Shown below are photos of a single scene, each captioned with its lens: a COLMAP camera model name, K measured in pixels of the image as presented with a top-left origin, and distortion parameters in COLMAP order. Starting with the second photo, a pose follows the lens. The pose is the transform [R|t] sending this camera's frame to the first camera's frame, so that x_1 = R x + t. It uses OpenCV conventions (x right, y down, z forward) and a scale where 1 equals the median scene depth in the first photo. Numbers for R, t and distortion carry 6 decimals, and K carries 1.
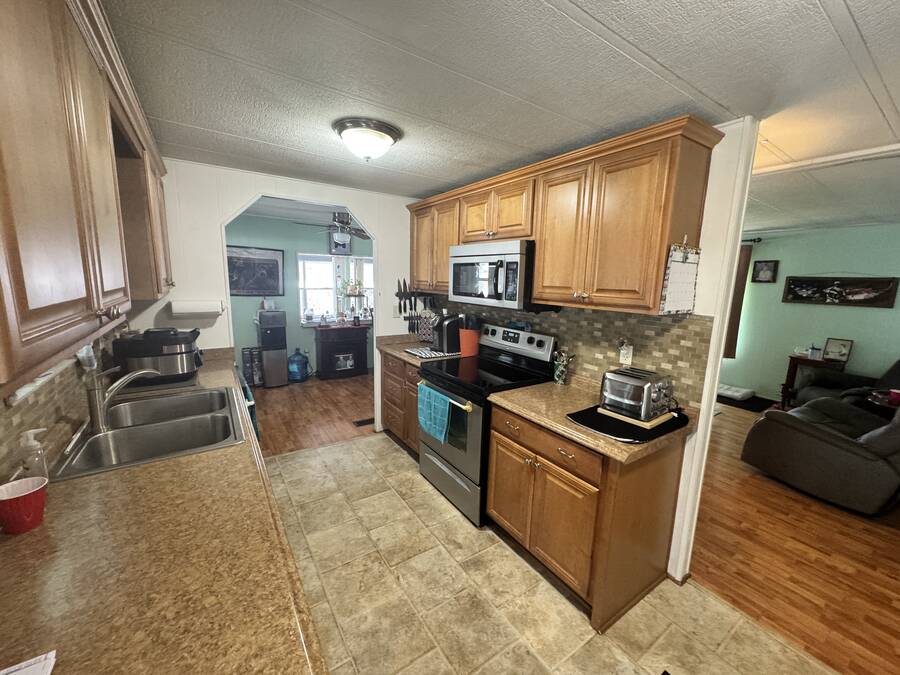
lens RADIAL K [[358.5, 0, 450.2], [0, 358.5, 336.3], [0, 0, 1]] dist [-0.001194, 0.000126]
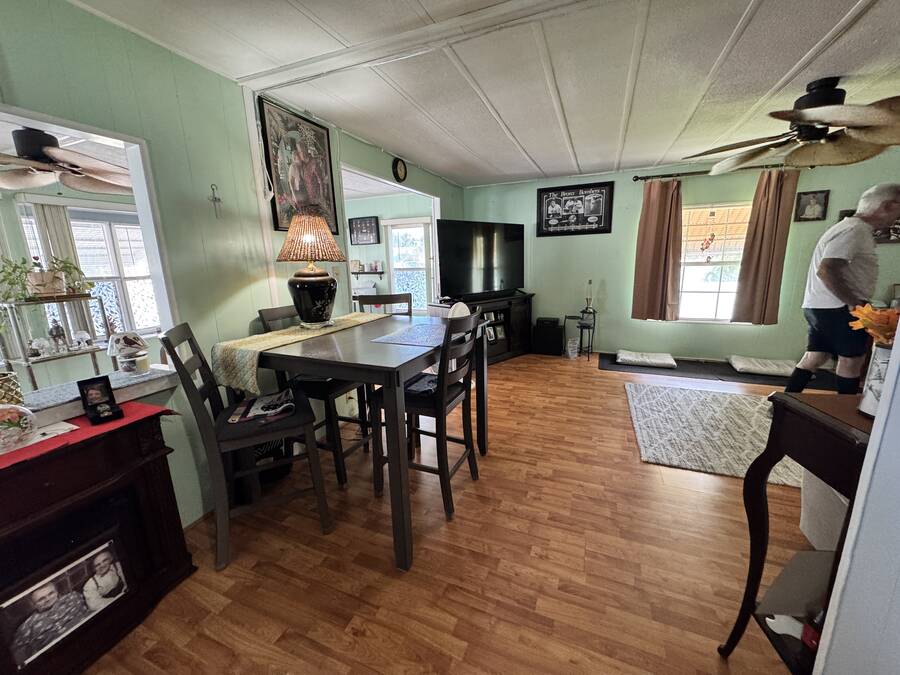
lens RADIAL K [[358.5, 0, 450.2], [0, 358.5, 336.3], [0, 0, 1]] dist [-0.001194, 0.000126]
pose [[0.833833, -0.164521, 0.526930, -0.198059], [0.139706, 0.986373, 0.086894, -0.076346], [-0.534045, 0.001160, 0.845455, 0.721372]]
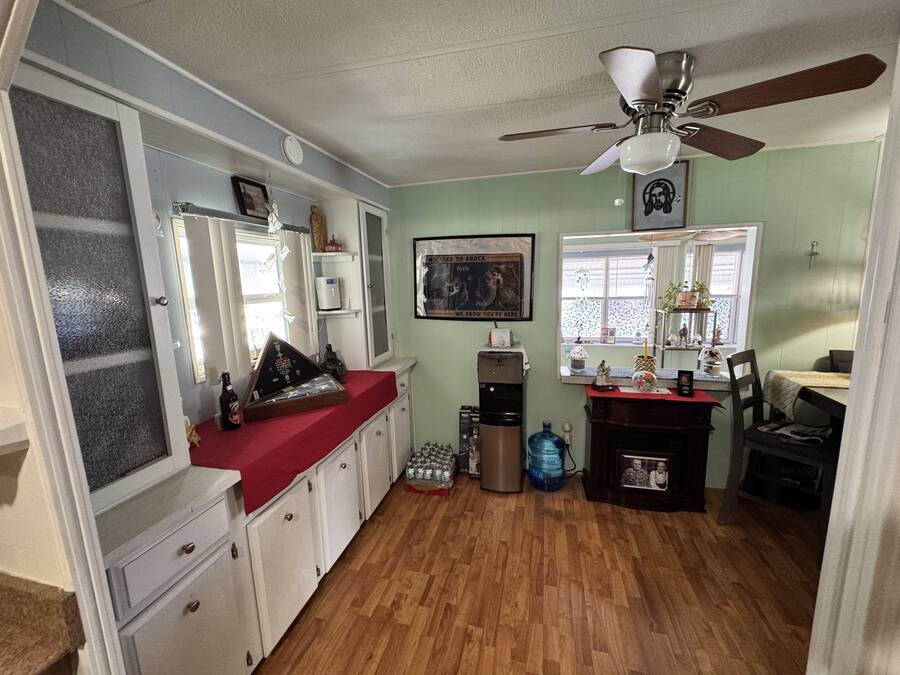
lens RADIAL K [[358.5, 0, 450.2], [0, 358.5, 336.3], [0, 0, 1]] dist [-0.001194, 0.000126]
pose [[0.658442, 0.071472, -0.749230, -0.140105], [-0.078379, 0.996580, 0.026187, -0.092192], [0.748539, 0.041482, 0.661792, 0.546394]]
